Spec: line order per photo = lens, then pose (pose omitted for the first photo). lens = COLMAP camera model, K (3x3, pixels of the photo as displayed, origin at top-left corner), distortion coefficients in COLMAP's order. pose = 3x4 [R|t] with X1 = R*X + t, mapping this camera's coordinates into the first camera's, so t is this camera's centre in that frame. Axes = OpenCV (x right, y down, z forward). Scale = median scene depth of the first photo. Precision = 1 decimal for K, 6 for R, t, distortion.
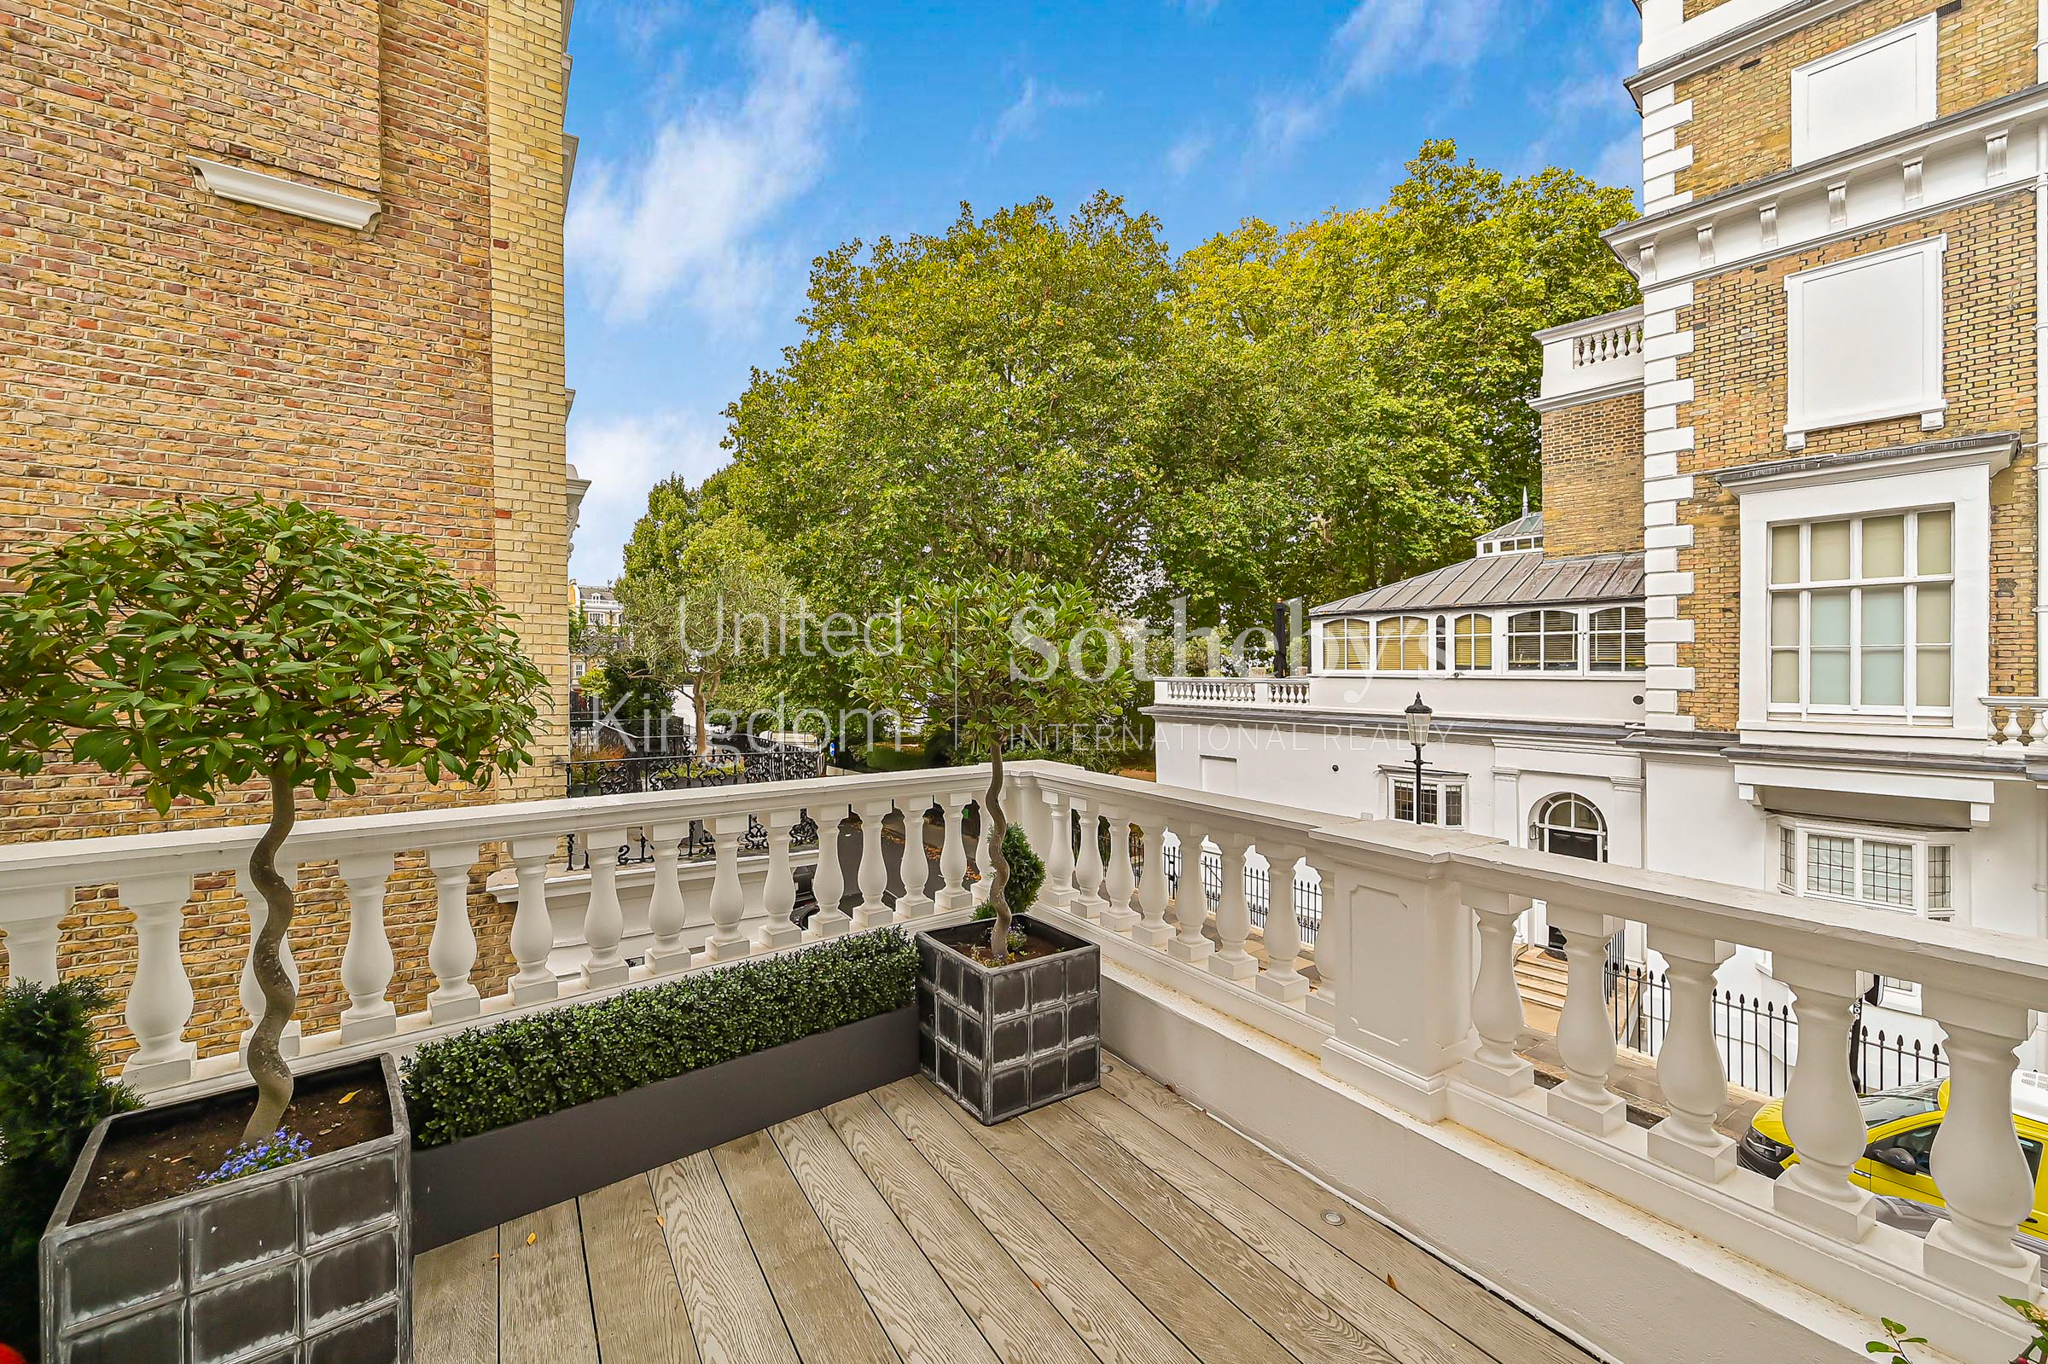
lens RADIAL K [[796.8, 0, 1024.8], [0, 796.8, 681.9], [0, 0, 1]] dist [0.004105, -0.000114]
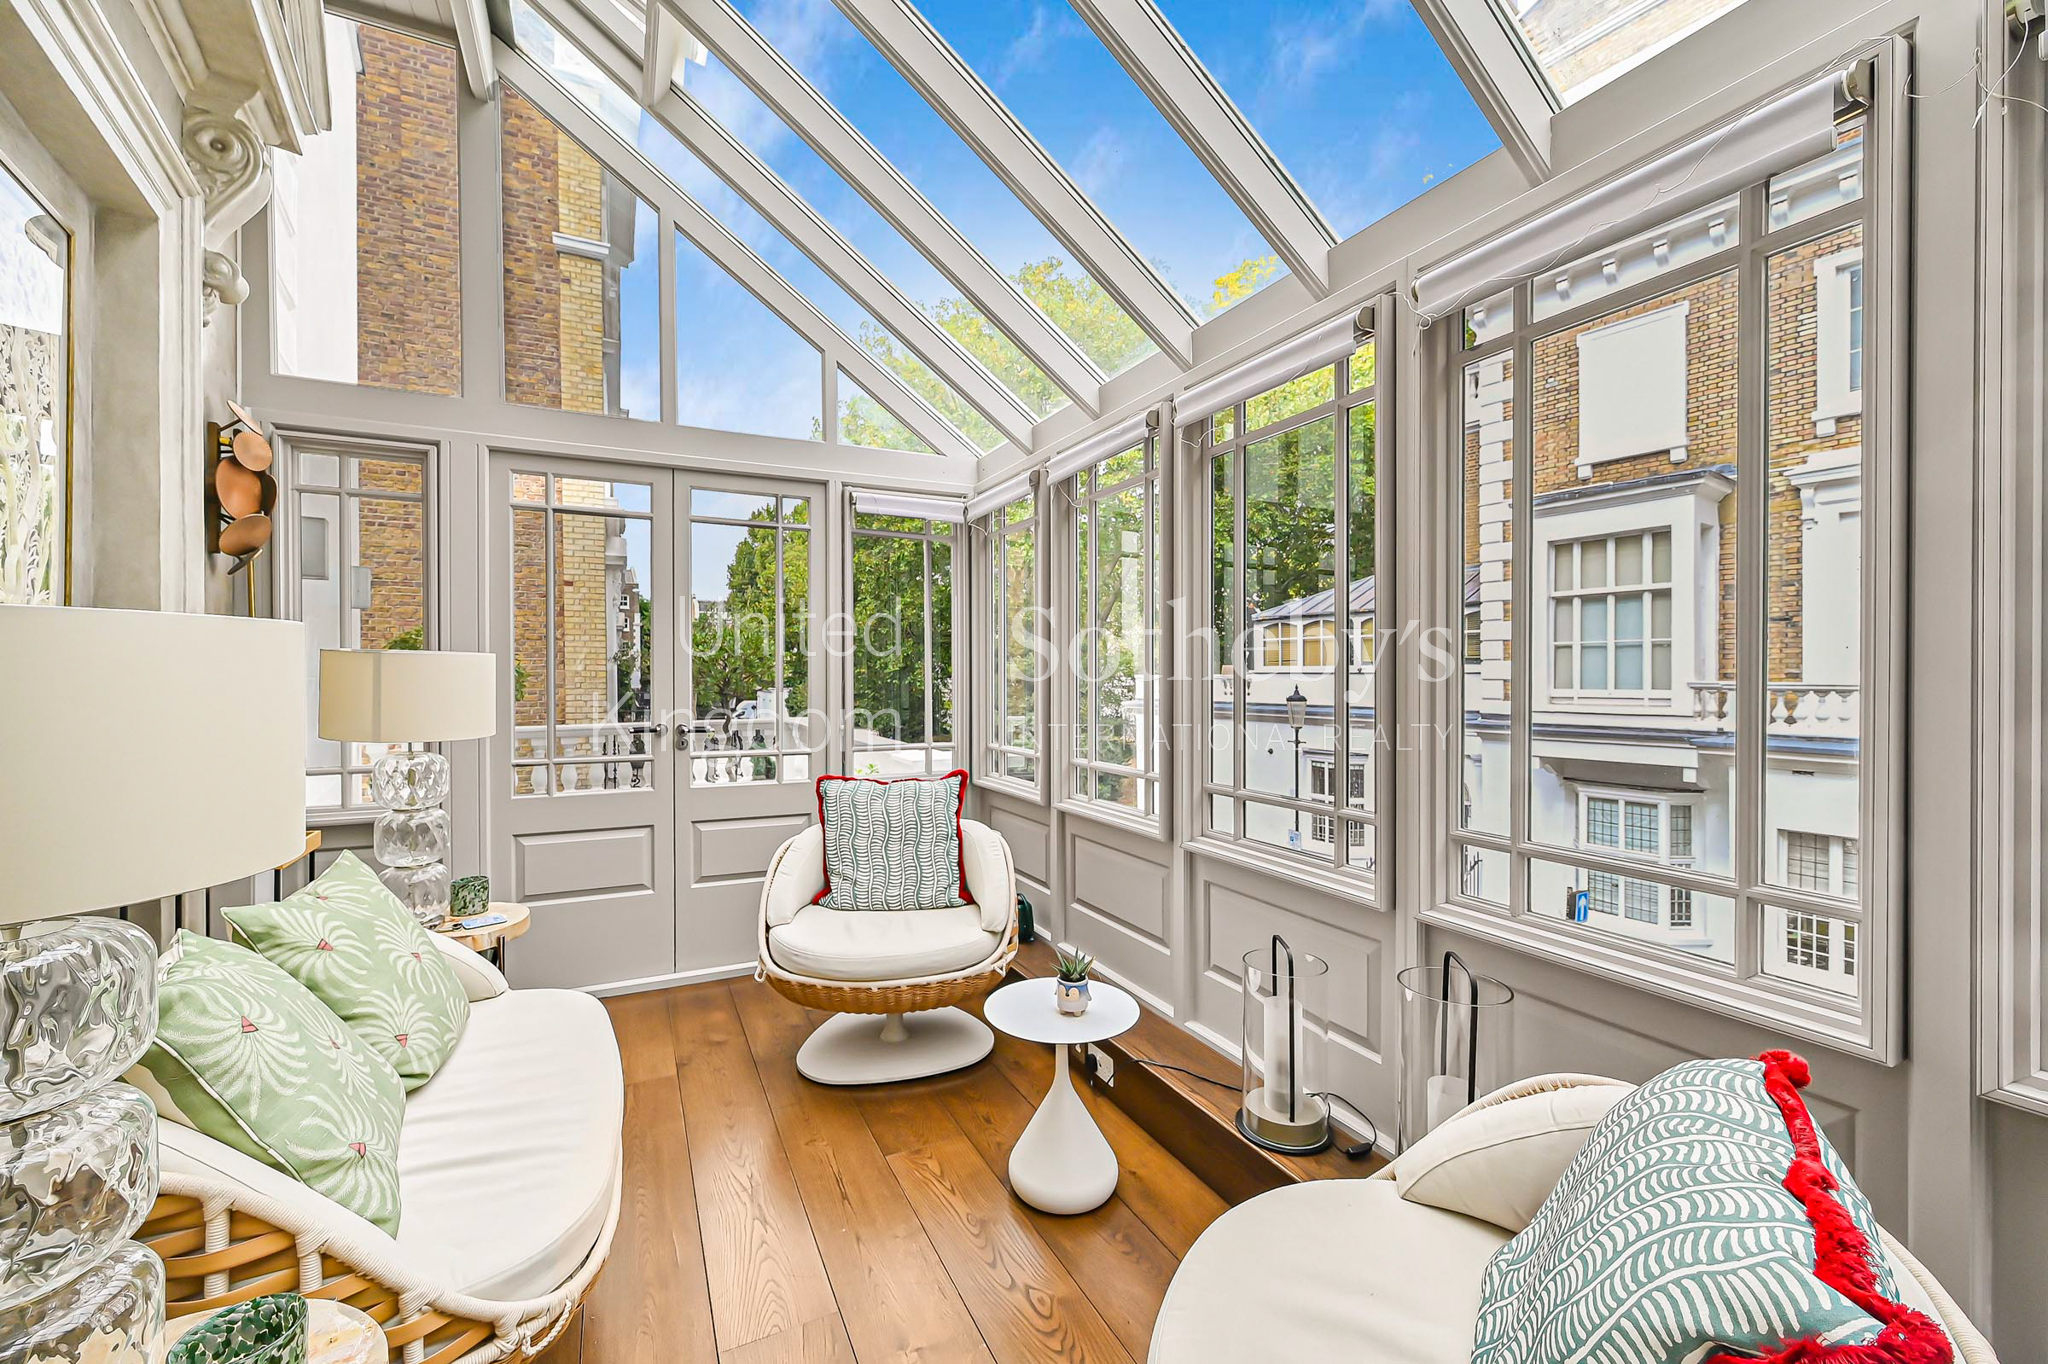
lens RADIAL K [[796.8, 0, 1028.5], [0, 796.8, 673.2], [0, 0, 1]] dist [0.004105, -0.000114]
pose [[0.991711, -0.013038, -0.127822, 0.295576], [0.011475, 0.999850, -0.012960, 0.008148], [0.127972, 0.011386, 0.991712, -0.310424]]
